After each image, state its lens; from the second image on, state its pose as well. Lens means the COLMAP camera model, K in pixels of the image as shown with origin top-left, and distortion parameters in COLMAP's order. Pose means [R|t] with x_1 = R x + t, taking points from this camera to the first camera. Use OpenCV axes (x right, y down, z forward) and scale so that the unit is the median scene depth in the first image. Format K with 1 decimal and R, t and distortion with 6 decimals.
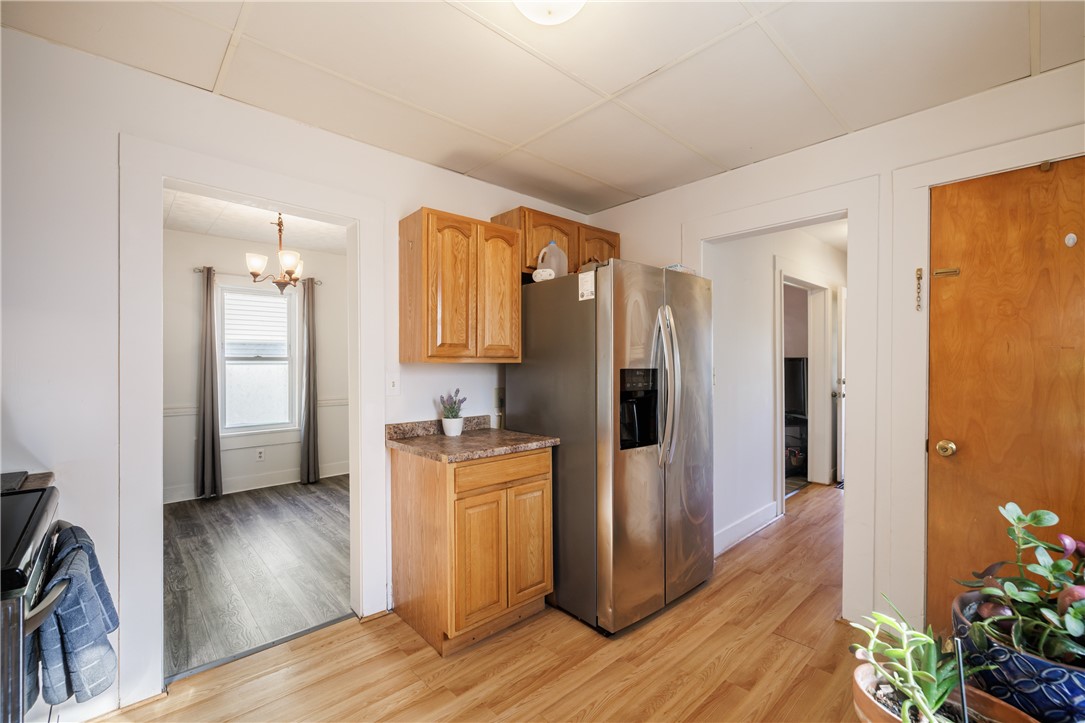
lens RADIAL K [[462.5, 0, 542.5], [0, 462.5, 361.5], [0, 0, 1]] dist [-0.021797, 0.000272]
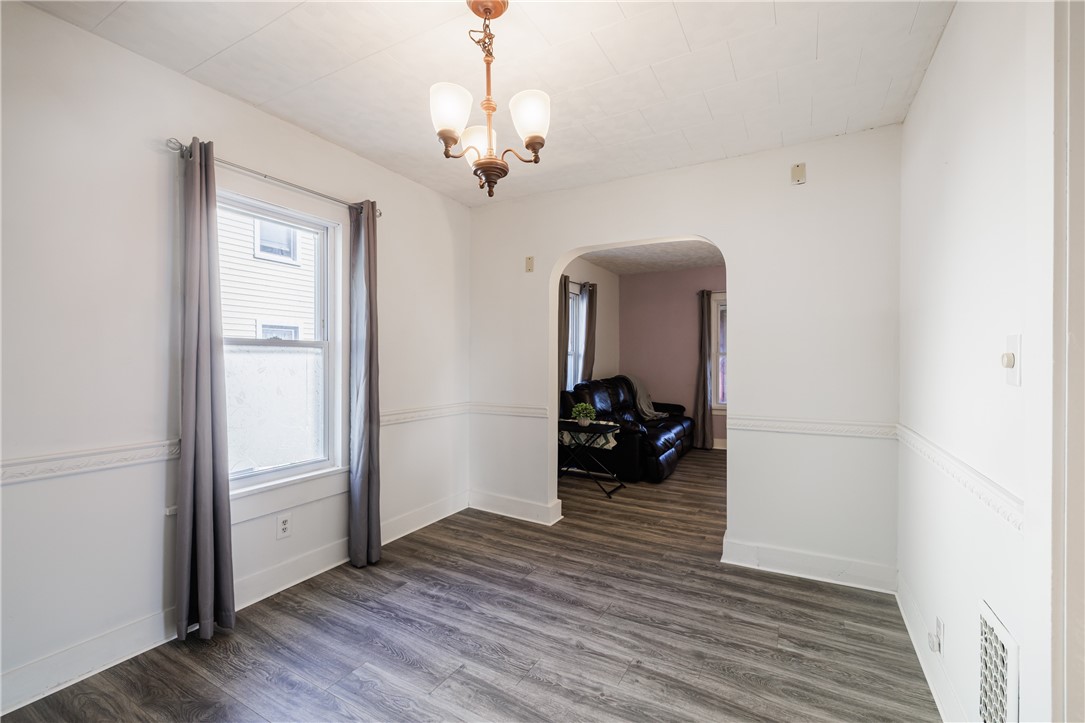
lens RADIAL K [[462.5, 0, 542.5], [0, 462.5, 361.5], [0, 0, 1]] dist [-0.021797, 0.000272]
pose [[0.950119, -0.000807, 0.311886, -0.531977], [0.000552, 0.999999, 0.000905, 0.016053], [-0.311886, -0.000688, 0.950119, 0.436353]]
